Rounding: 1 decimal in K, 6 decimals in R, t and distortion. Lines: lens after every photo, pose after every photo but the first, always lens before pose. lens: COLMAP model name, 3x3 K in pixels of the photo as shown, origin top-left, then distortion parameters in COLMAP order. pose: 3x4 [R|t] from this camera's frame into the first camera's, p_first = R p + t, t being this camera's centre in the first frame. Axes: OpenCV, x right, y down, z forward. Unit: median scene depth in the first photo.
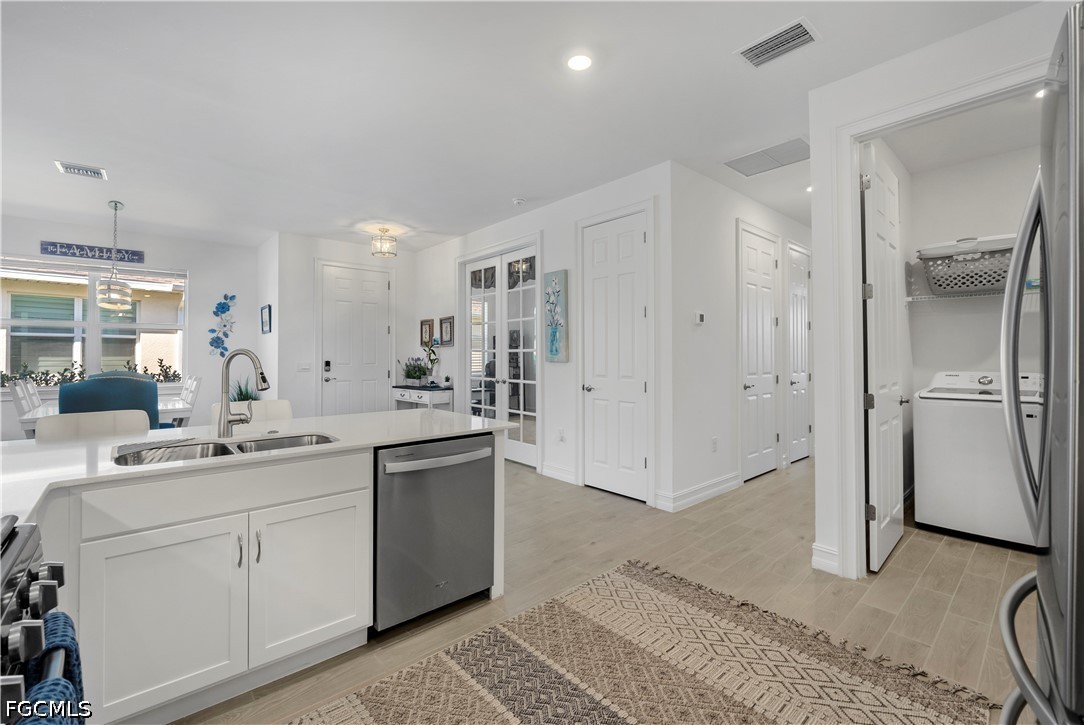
lens RADIAL K [[468.0, 0, 541.6], [0, 468.0, 344.2], [0, 0, 1]] dist [-0.002614, -0.000450]
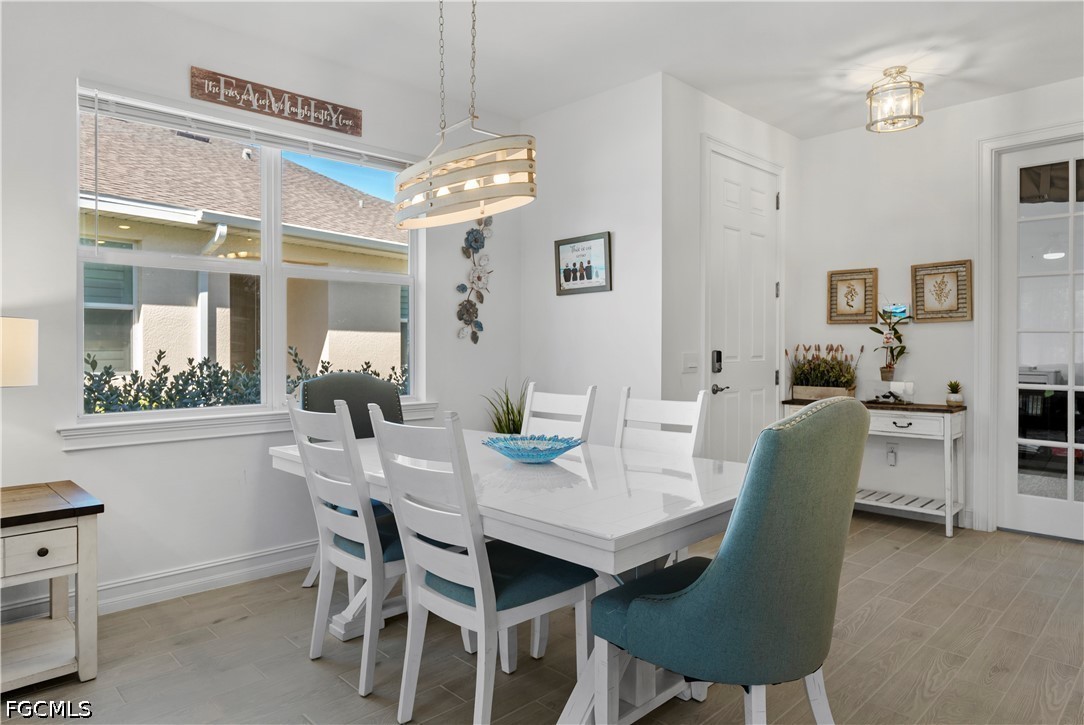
lens RADIAL K [[655.8, 0, 541.2], [0, 655.8, 343.6], [0, 0, 1]] dist [-0.002576, -0.000958]
pose [[0.999105, 0.002312, 0.042239, -0.698065], [-0.003262, 0.999743, 0.022446, 0.013874], [-0.042176, -0.022564, 0.998855, 0.345584]]
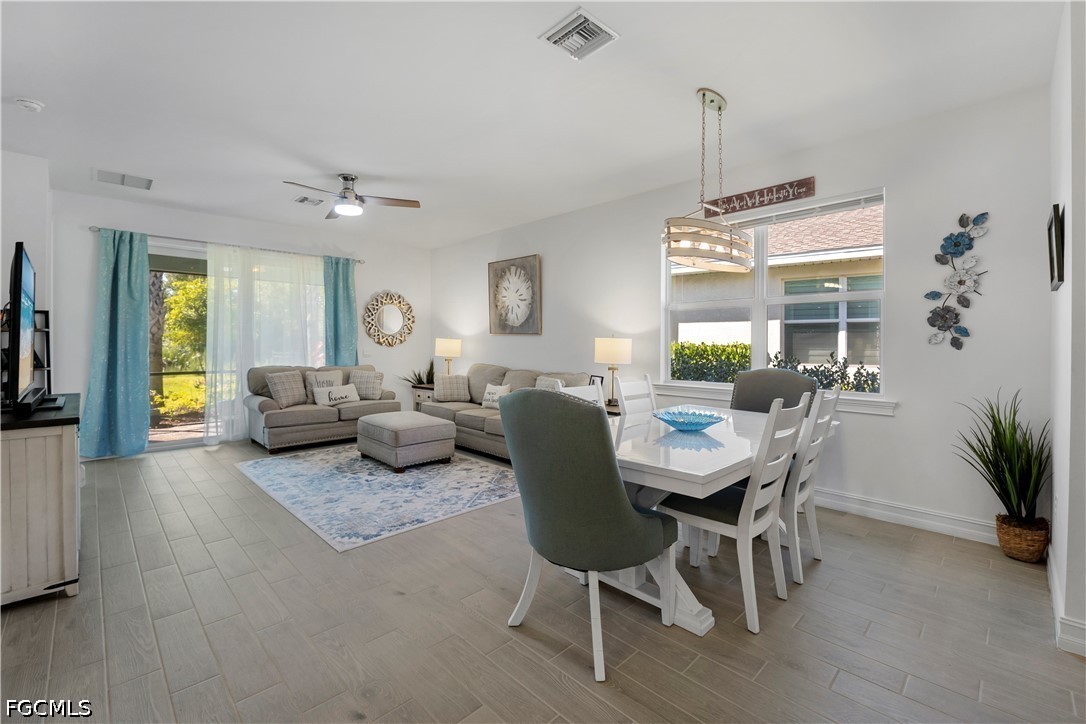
lens RADIAL K [[465.6, 0, 539.6], [0, 465.6, 351.0], [0, 0, 1]] dist [-0.005179, -0.000528]
pose [[0.048466, 0.016650, -0.998686, -0.250409], [0.020495, 0.999634, 0.017660, 0.013923], [0.998615, -0.021324, 0.048107, 0.599257]]
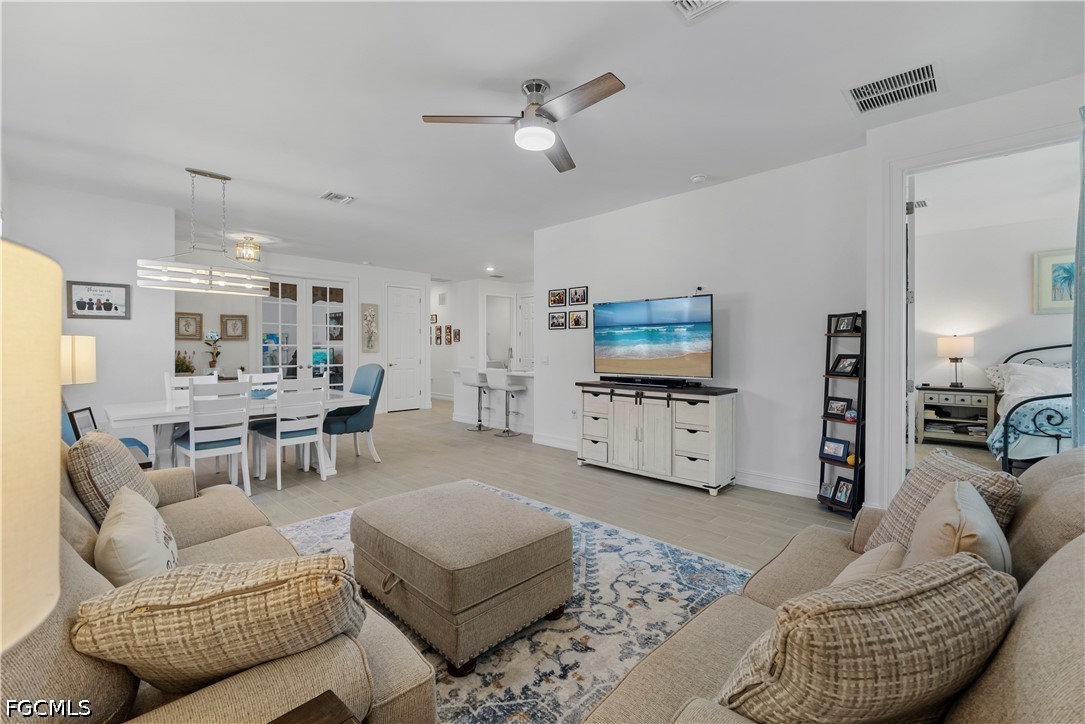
lens RADIAL K [[468.5, 0, 542.1], [0, 468.5, 343.7], [0, 0, 1]] dist [-0.002614, -0.000450]
pose [[-0.072548, 0.013460, 0.997274, -1.482427], [-0.023894, 0.999598, -0.015230, 0.011659], [-0.997079, -0.024934, -0.072197, 0.358690]]
